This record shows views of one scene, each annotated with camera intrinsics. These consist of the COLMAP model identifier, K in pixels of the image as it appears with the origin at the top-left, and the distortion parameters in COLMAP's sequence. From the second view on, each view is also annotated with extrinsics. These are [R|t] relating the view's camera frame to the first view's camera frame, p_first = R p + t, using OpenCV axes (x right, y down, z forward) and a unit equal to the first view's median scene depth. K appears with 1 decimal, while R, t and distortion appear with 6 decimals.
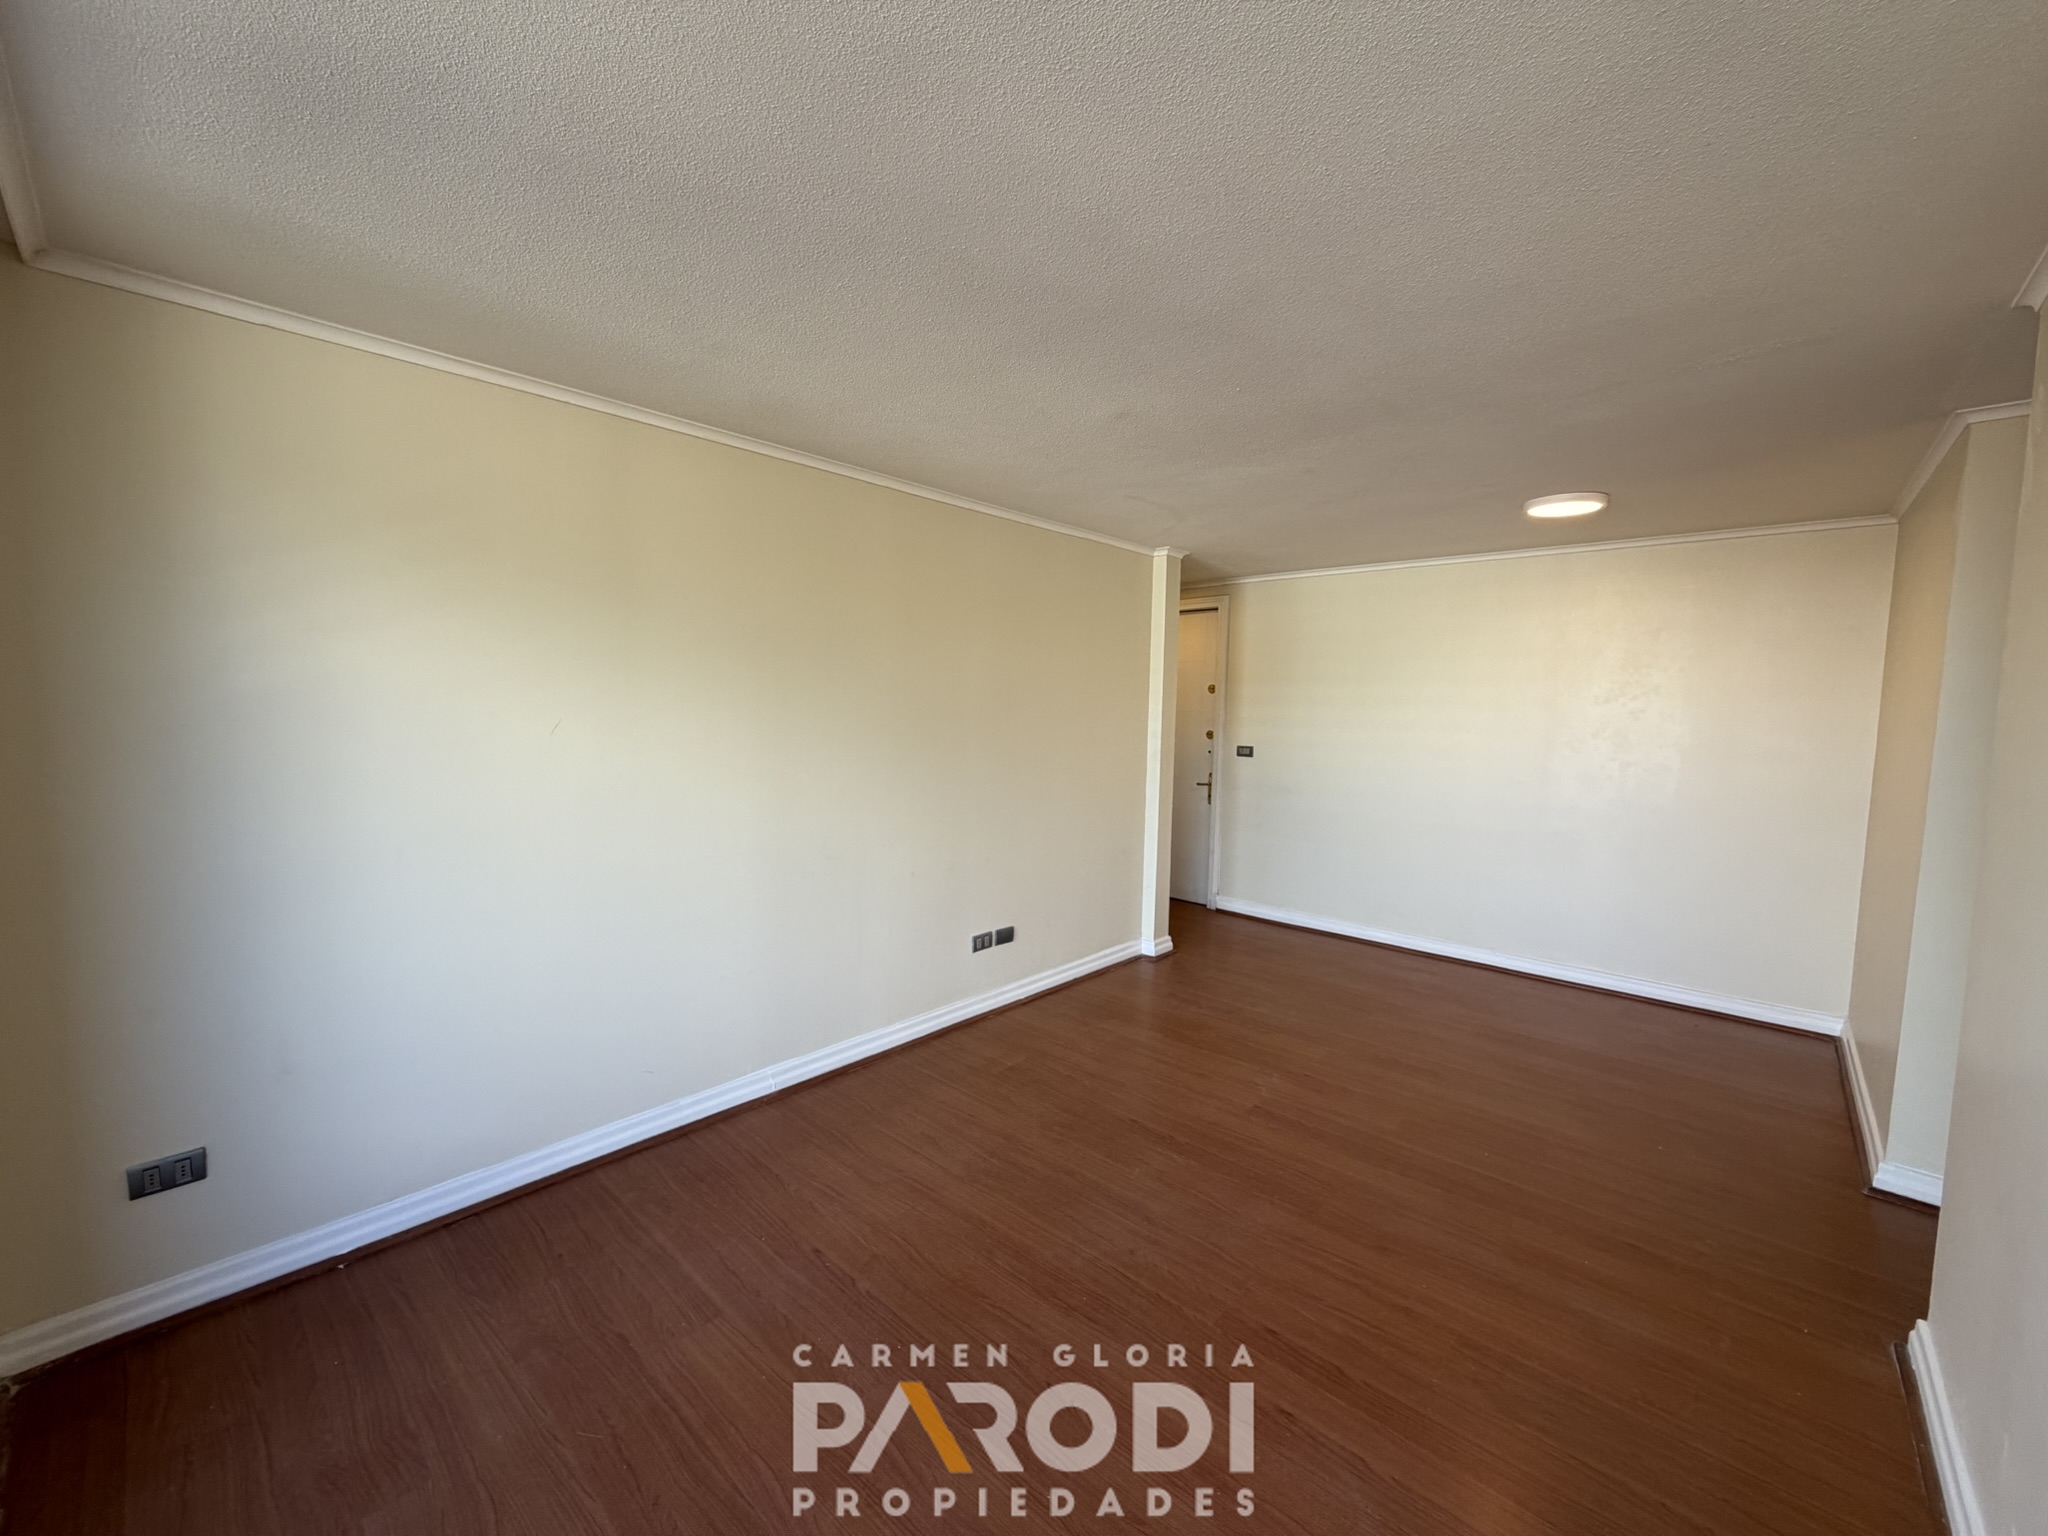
lens RADIAL K [[816.3, 0, 1018.8], [0, 816.3, 770.0], [0, 0, 1]] dist [-0.000678, 0.000152]
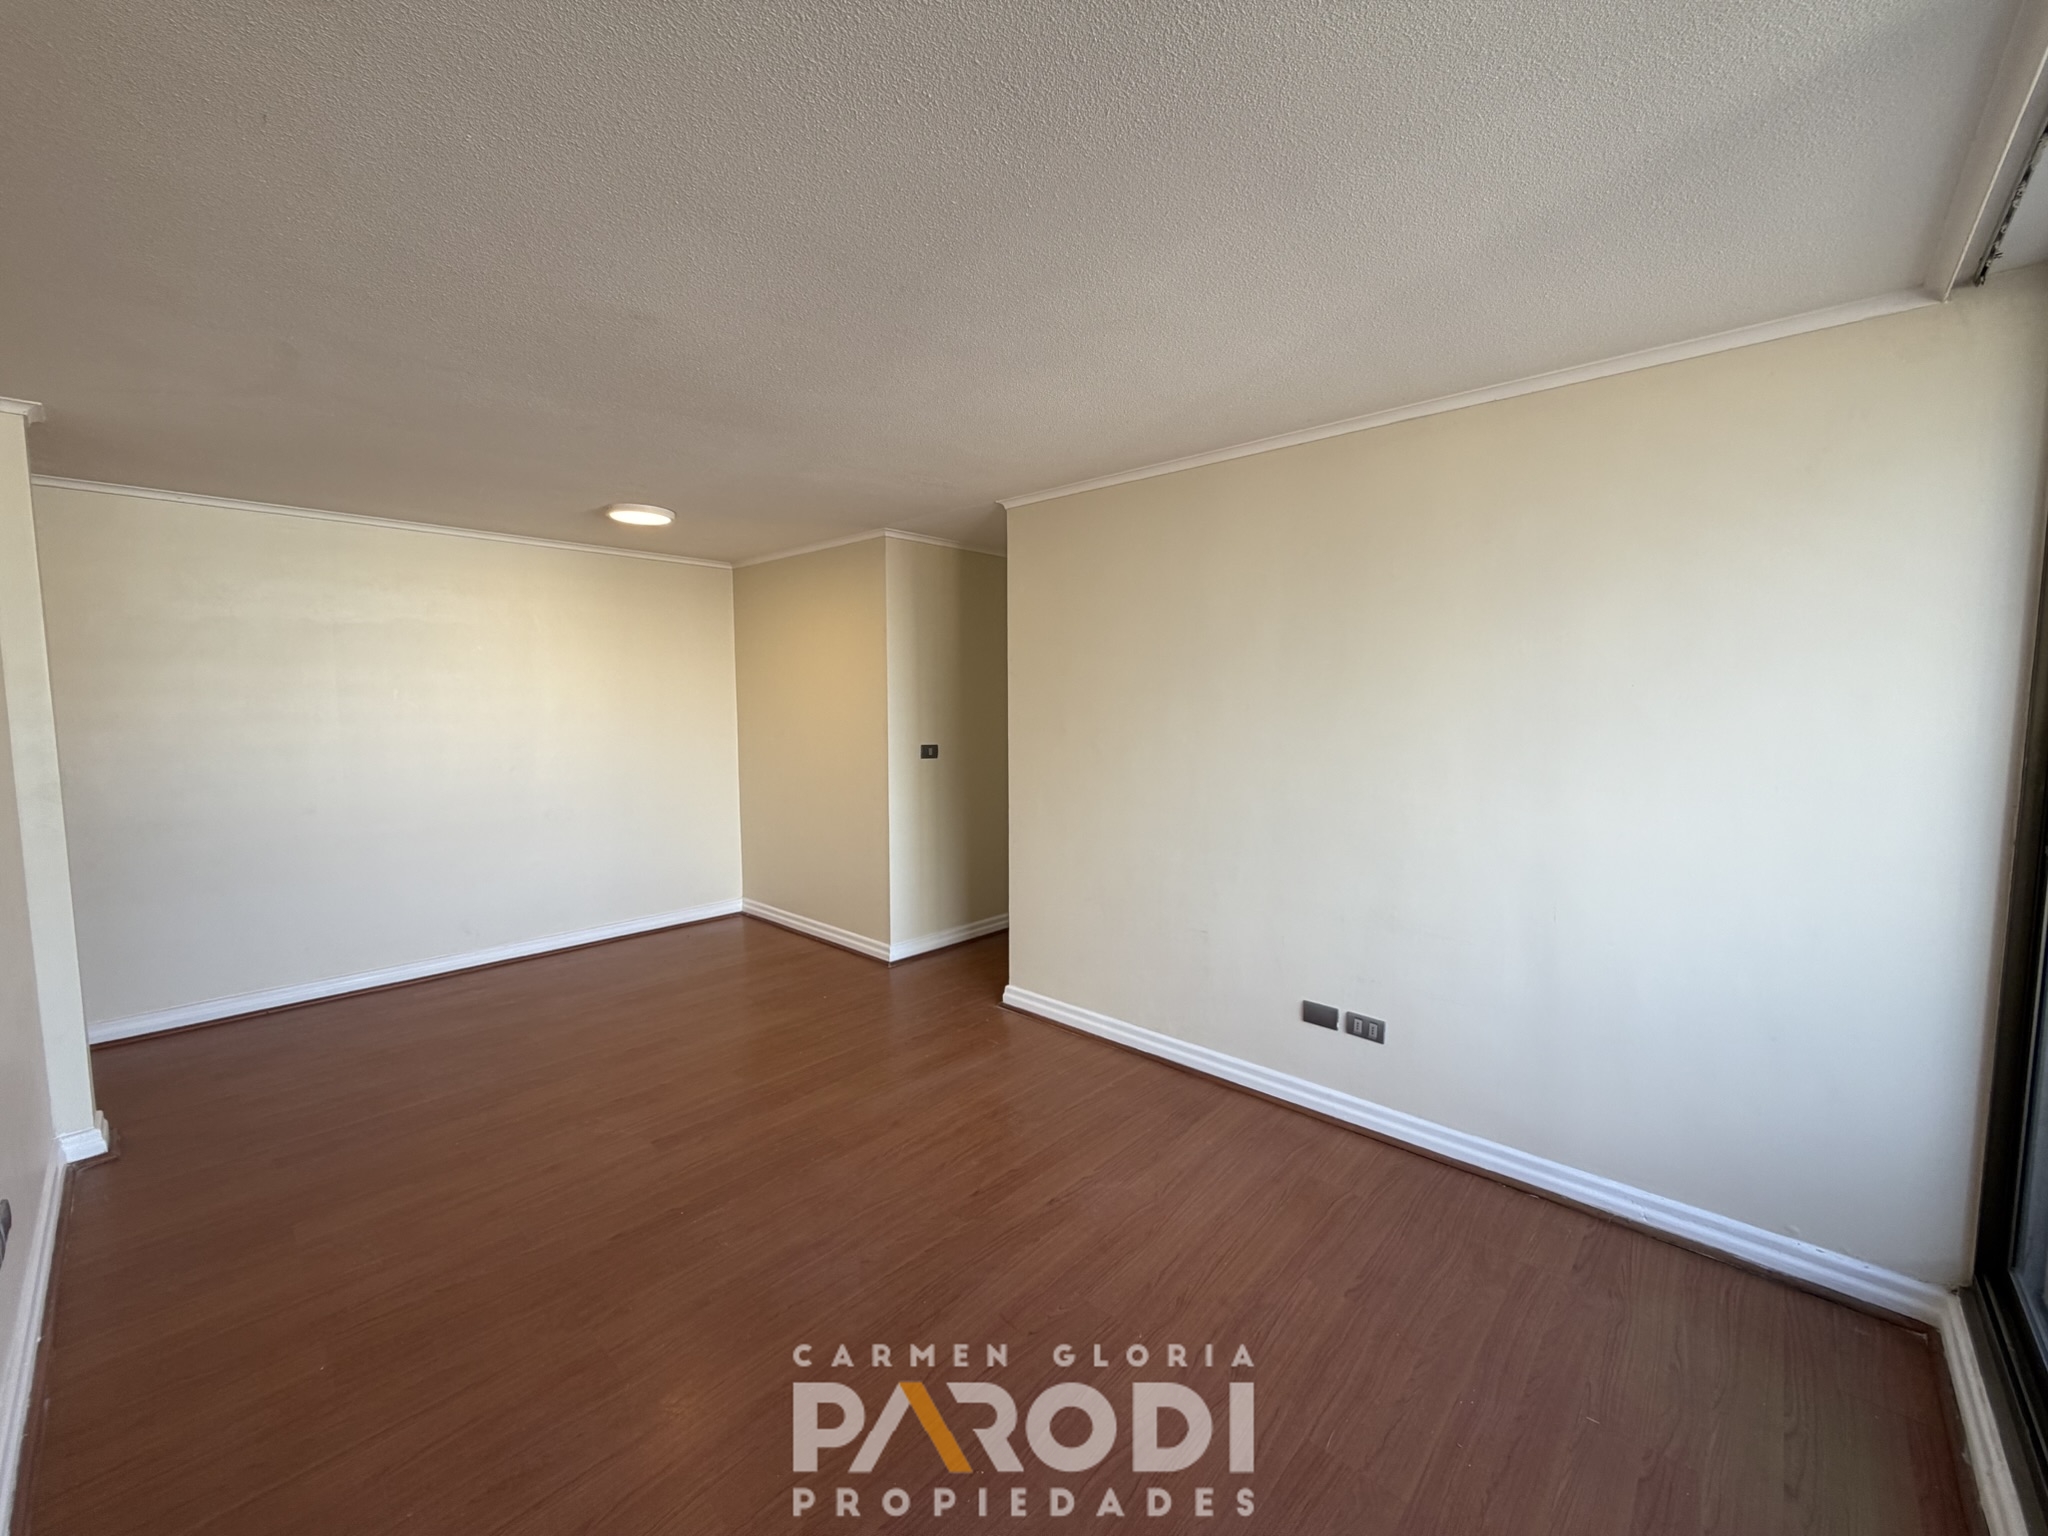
lens RADIAL K [[816.3, 0, 1021.0], [0, 816.3, 767.2], [0, 0, 1]] dist [-0.000678, 0.000152]
pose [[0.000140, -0.101929, 0.994792, -0.415840], [0.085762, 0.991128, 0.101541, -0.038972], [-0.996316, 0.085301, 0.008881, 0.413106]]
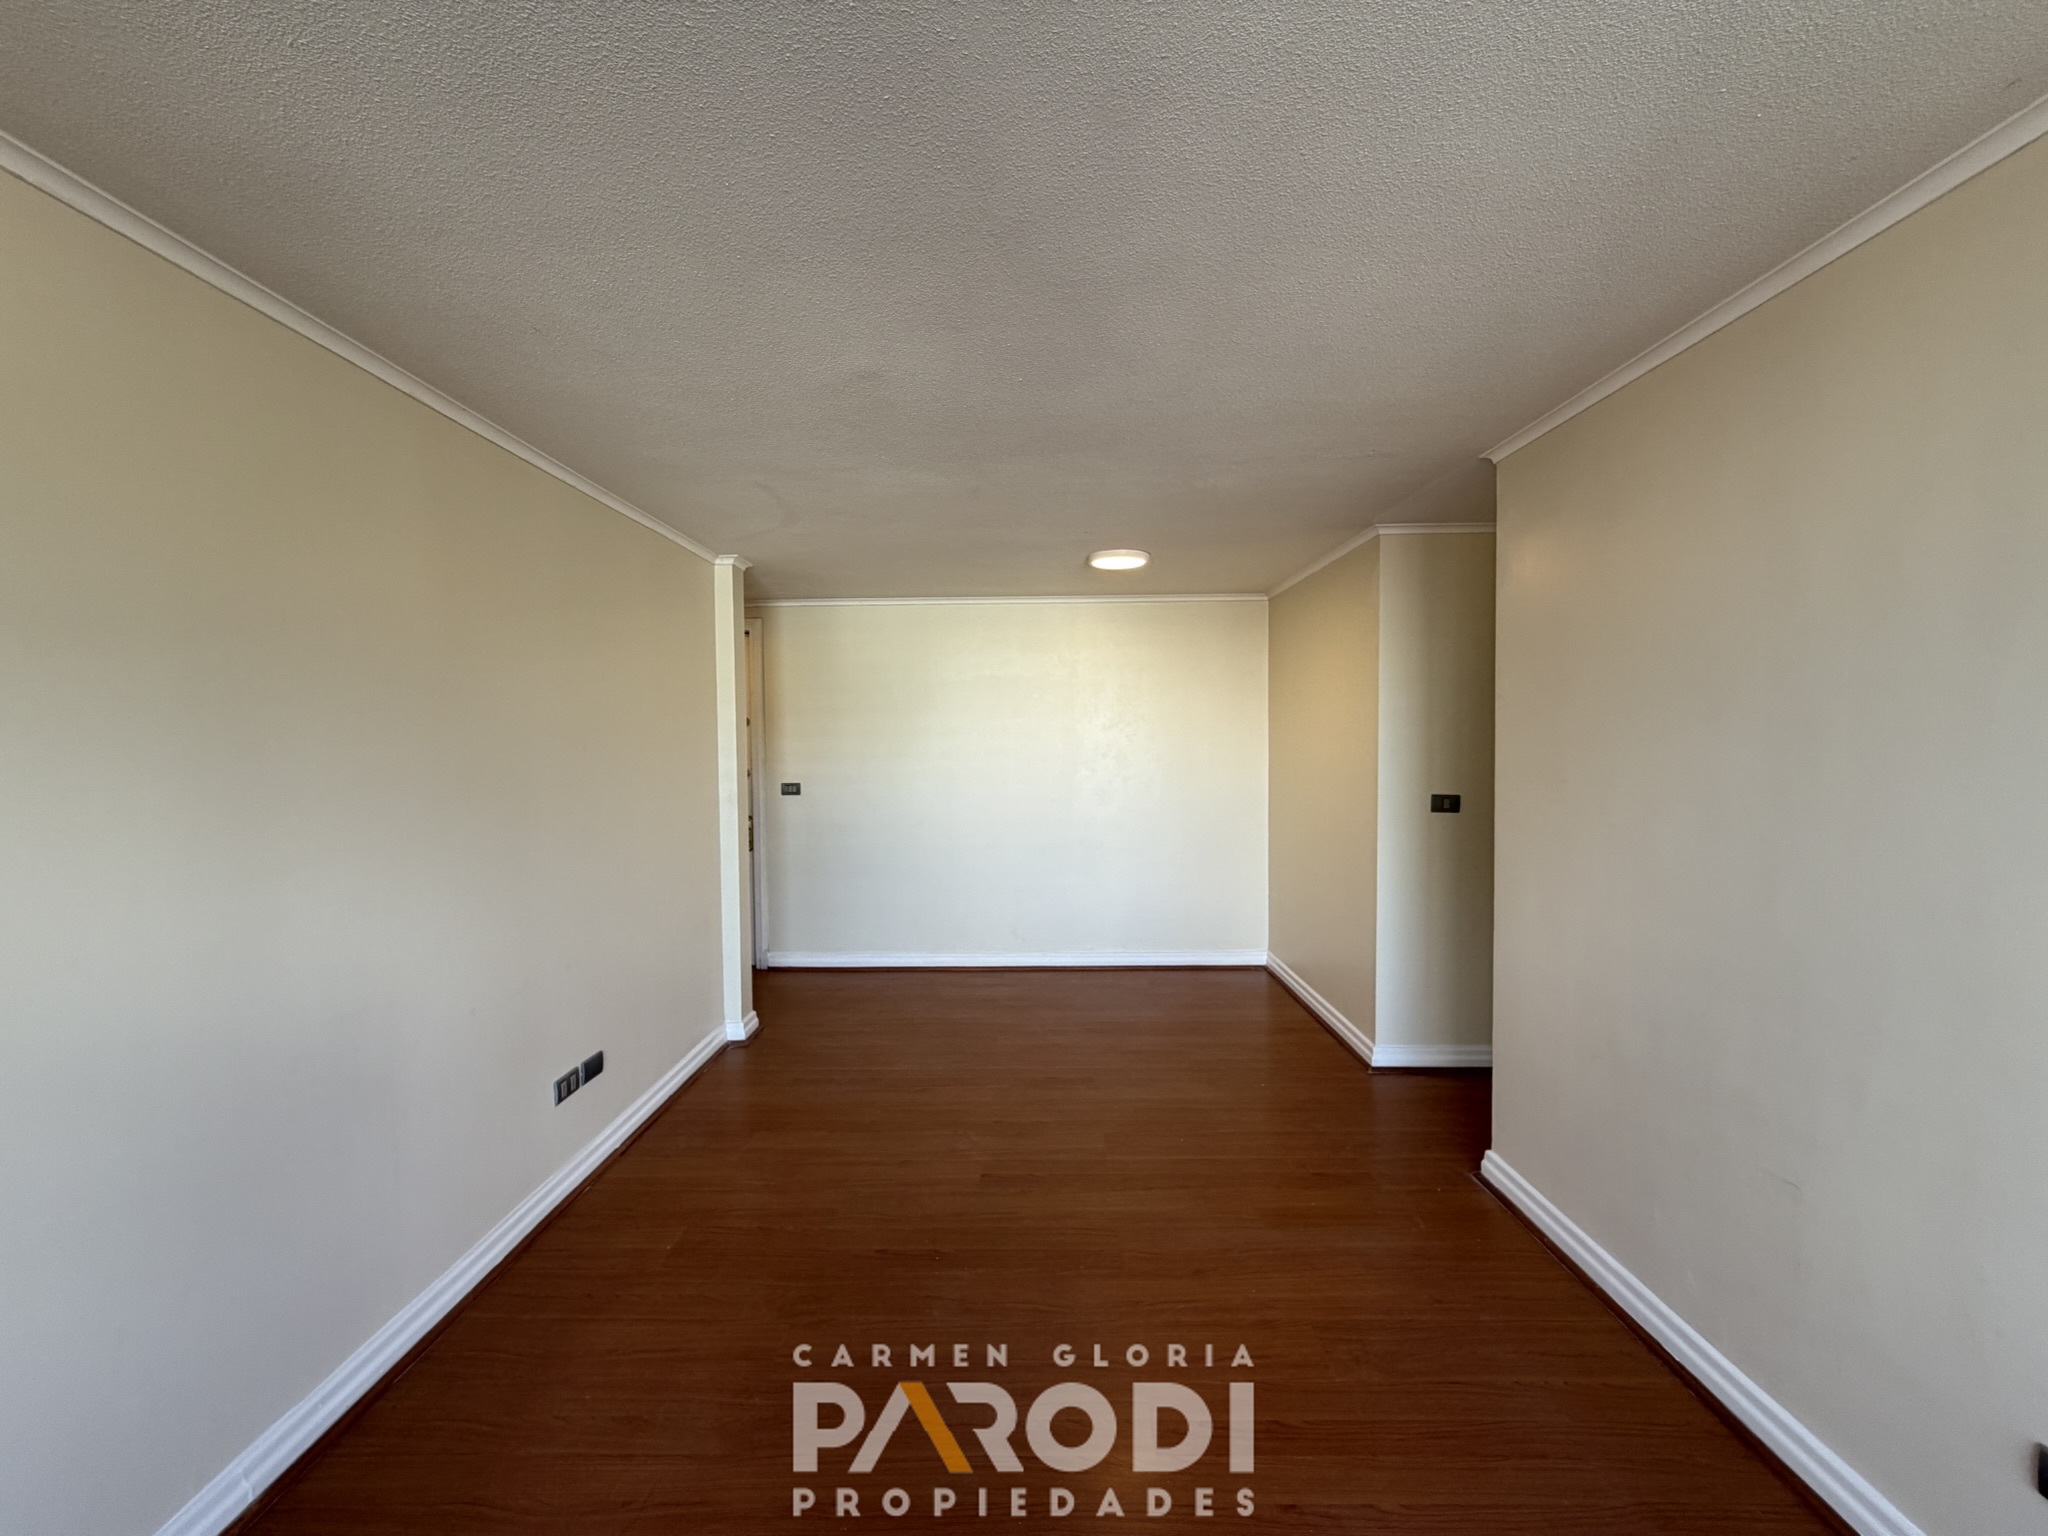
lens RADIAL K [[816.3, 0, 1022.3], [0, 816.3, 767.5], [0, 0, 1]] dist [-0.000678, 0.000152]
pose [[0.744977, -0.047008, 0.665432, -0.192023], [0.078520, 0.996759, -0.017493, -0.014512], [-0.662453, 0.065281, 0.746253, 0.198320]]
